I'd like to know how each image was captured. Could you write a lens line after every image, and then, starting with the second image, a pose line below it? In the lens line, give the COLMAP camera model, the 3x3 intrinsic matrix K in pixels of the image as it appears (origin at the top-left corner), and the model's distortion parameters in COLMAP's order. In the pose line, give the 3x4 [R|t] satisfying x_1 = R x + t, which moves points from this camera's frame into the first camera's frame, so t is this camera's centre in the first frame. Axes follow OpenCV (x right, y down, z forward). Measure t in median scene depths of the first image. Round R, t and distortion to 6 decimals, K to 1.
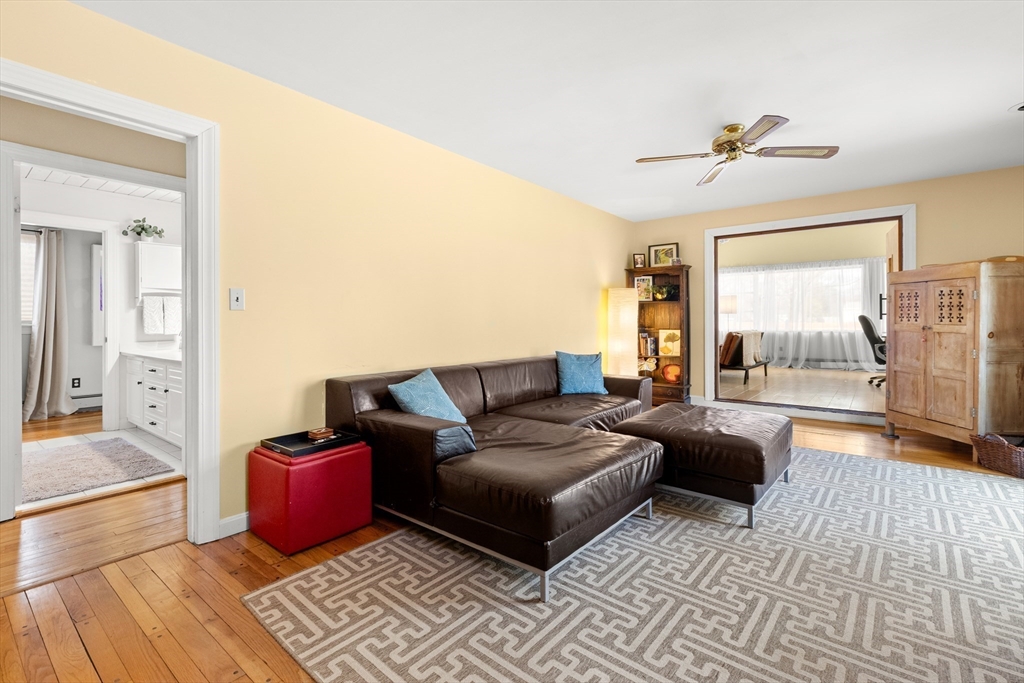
lens RADIAL K [[464.0, 0, 512.9], [0, 464.0, 317.9], [0, 0, 1]] dist [0.002973, 0.000577]
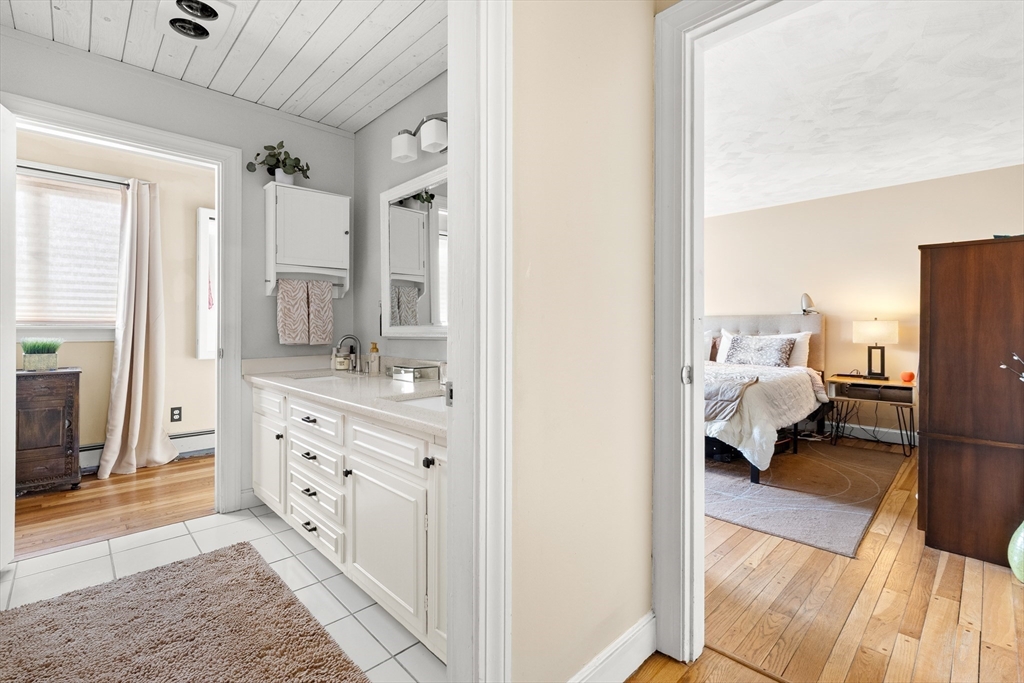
lens RADIAL K [[464.0, 0, 511.3], [0, 464.0, 331.6], [0, 0, 1]] dist [0.002973, 0.000577]
pose [[0.990738, 0.009849, -0.135432, -0.388239], [-0.008642, 0.999918, 0.009498, 0.009663], [0.135514, -0.008239, 0.990741, 0.422336]]
